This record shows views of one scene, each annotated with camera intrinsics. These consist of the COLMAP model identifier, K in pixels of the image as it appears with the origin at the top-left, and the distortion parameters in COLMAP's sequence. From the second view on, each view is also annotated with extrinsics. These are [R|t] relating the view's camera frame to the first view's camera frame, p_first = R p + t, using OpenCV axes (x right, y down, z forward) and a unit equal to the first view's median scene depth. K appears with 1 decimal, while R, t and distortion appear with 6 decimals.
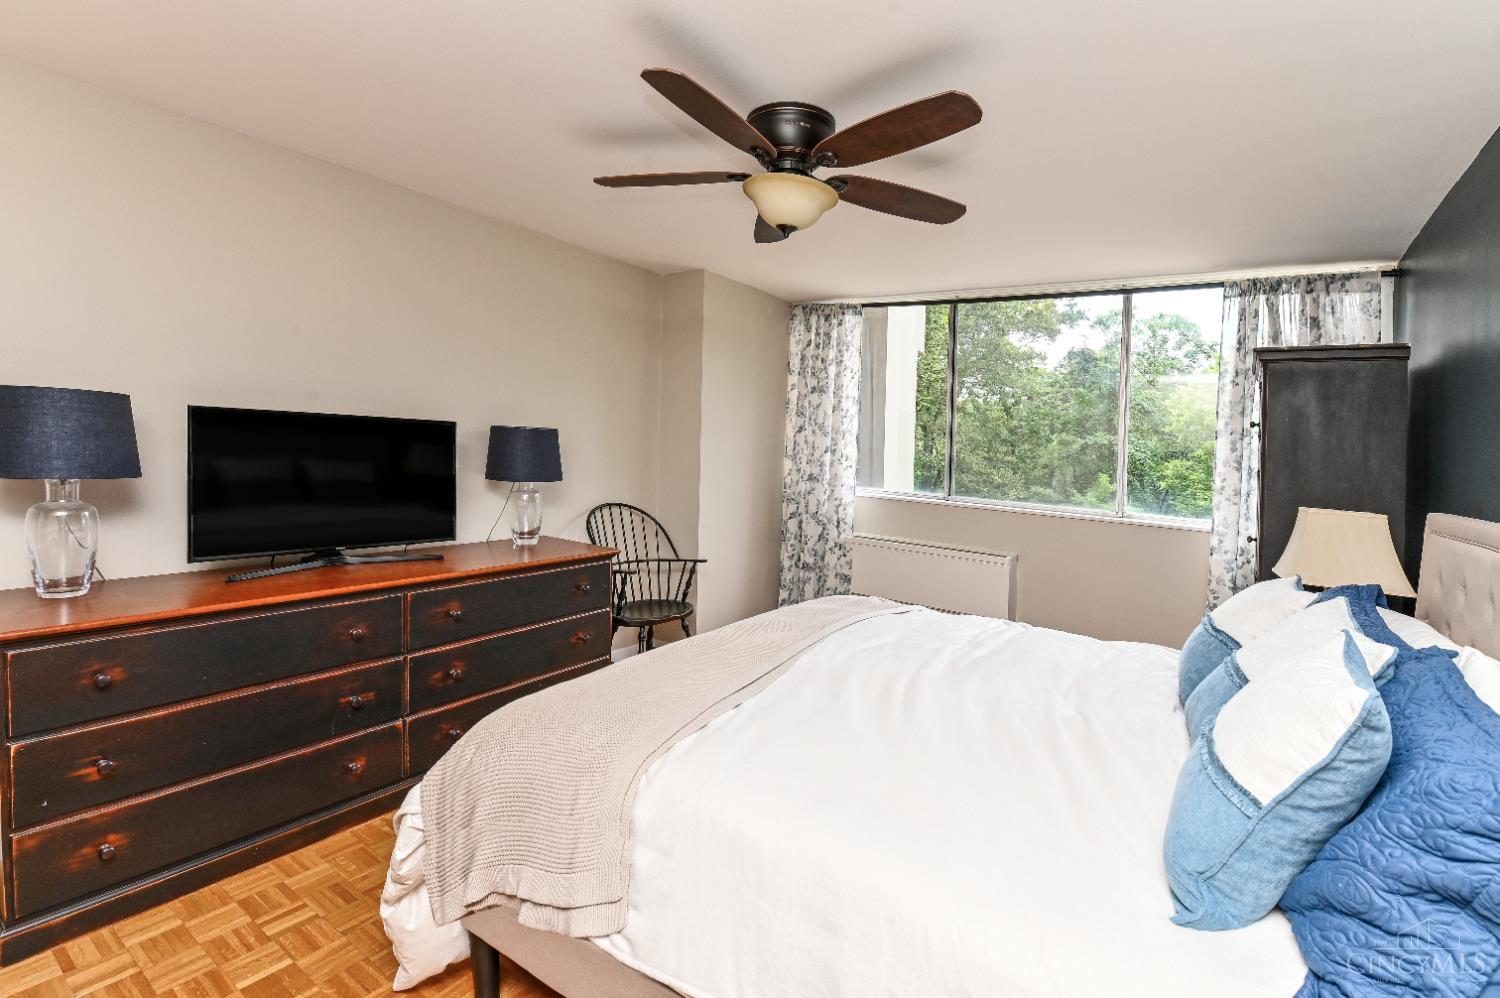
lens RADIAL K [[709.4, 0, 757.9], [0, 709.4, 498.1], [0, 0, 1]] dist [-0.001270, -0.000775]
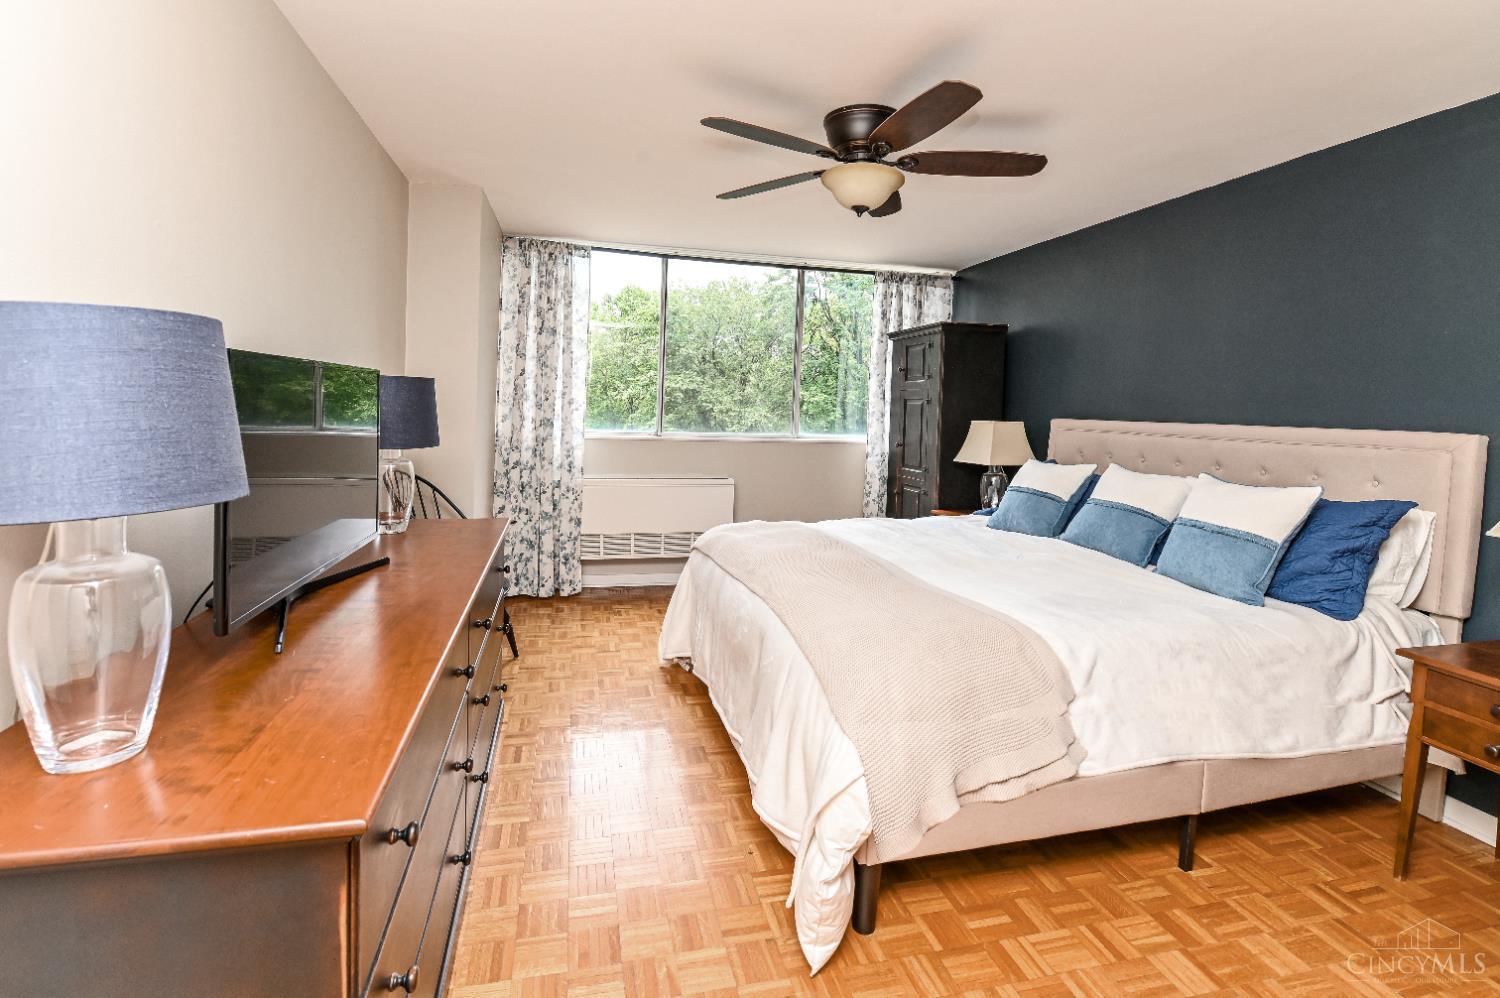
lens RADIAL K [[709.4, 0, 757.9], [0, 709.4, 498.1], [0, 0, 1]] dist [-0.001270, -0.000775]
pose [[0.659396, -0.135676, 0.739452, -0.622100], [0.071361, 0.990435, 0.118092, -0.028624], [-0.748401, -0.025101, 0.662771, 0.186890]]
